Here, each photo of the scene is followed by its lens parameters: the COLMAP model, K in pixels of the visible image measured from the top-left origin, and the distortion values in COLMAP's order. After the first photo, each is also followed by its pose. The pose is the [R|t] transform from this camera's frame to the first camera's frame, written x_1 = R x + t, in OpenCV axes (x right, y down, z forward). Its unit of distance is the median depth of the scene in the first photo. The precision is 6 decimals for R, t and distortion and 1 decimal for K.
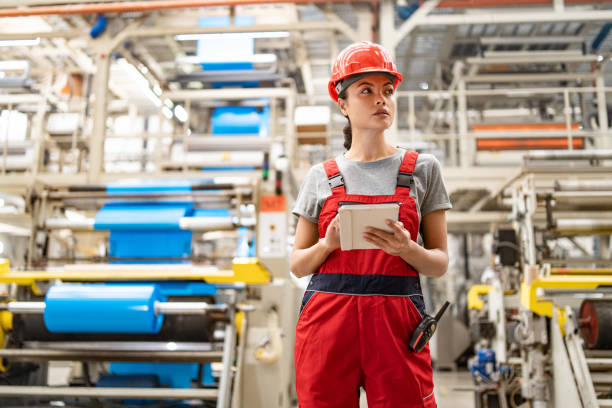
lens RADIAL K [[582.5, 0, 311.6], [0, 582.5, 202.5], [0, 0, 1]] dist [-0.004647, 0.000000]
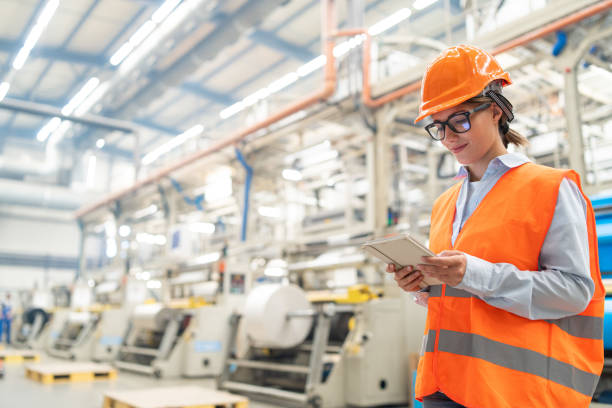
lens RADIAL K [[582.5, 0, 309.5], [0, 582.5, 207.0], [0, 0, 1]] dist [-0.004647, 0.000000]
pose [[0.656382, -0.141777, -0.740987, 0.059891], [0.131708, 0.988634, -0.072491, -0.005113], [0.742843, -0.050012, 0.667595, -0.013522]]
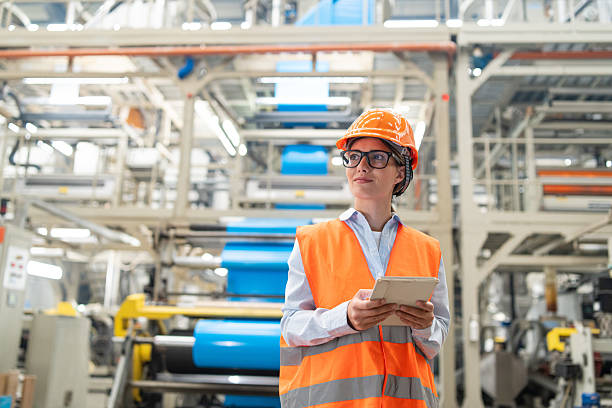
lens RADIAL K [[582.5, 0, 307.2], [0, 582.5, 205.1], [0, 0, 1]] dist [-0.004647, 0.000000]
pose [[0.999621, 0.026869, -0.005929, -0.137194], [-0.027097, 0.998732, -0.042437, -0.017023], [0.004782, 0.042582, 0.999082, -0.039769]]
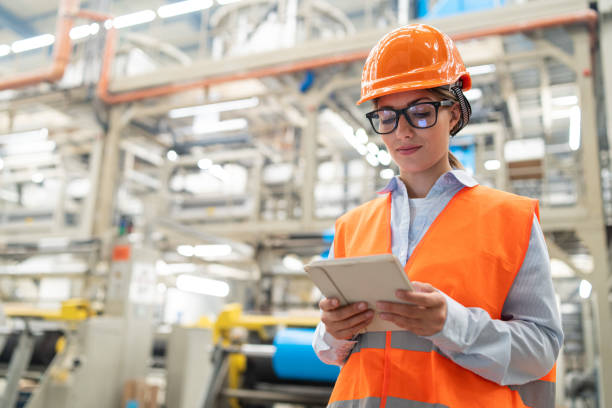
lens RADIAL K [[582.5, 0, 304.8], [0, 582.5, 203.5], [0, 0, 1]] dist [-0.004647, 0.000000]
pose [[0.941765, -0.043942, -0.333388, -0.024491], [0.022492, 0.997437, -0.067930, -0.008793], [0.335519, 0.056476, 0.940339, 0.007992]]
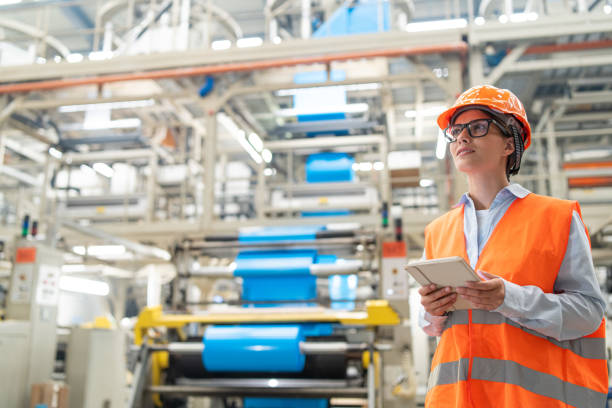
lens RADIAL K [[582.5, 0, 310.9], [0, 582.5, 203.4], [0, 0, 1]] dist [-0.004647, 0.000000]
pose [[0.995293, -0.028218, -0.092715, -0.076689], [0.022897, 0.998056, -0.057960, -0.015431], [0.094170, 0.055564, 0.994004, -0.060755]]
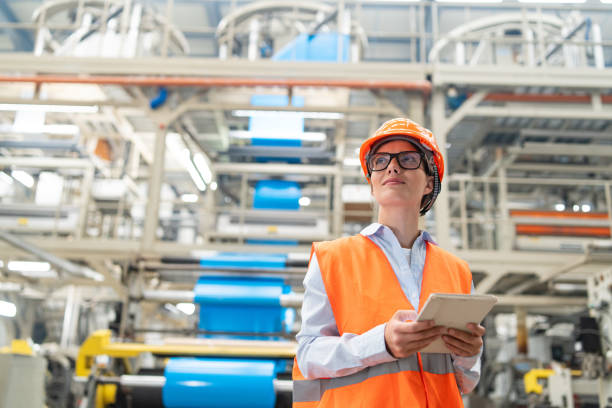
lens RADIAL K [[582.5, 0, 308.3], [0, 582.5, 205.5], [0, 0, 1]] dist [-0.004647, 0.000000]
pose [[0.997294, 0.047117, 0.056428, -0.155148], [-0.040415, 0.992598, -0.114523, -0.008090], [-0.061406, 0.111933, 0.991817, -0.014989]]
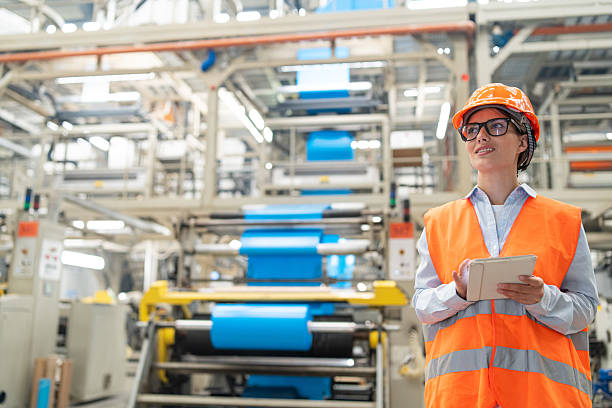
lens RADIAL K [[582.5, 0, 310.4], [0, 582.5, 205.3], [0, 0, 1]] dist [-0.004647, 0.000000]
pose [[0.997055, -0.005763, -0.076467, -0.099046], [0.004607, 0.999873, -0.015289, -0.018195], [0.076546, 0.014891, 0.996955, -0.057825]]
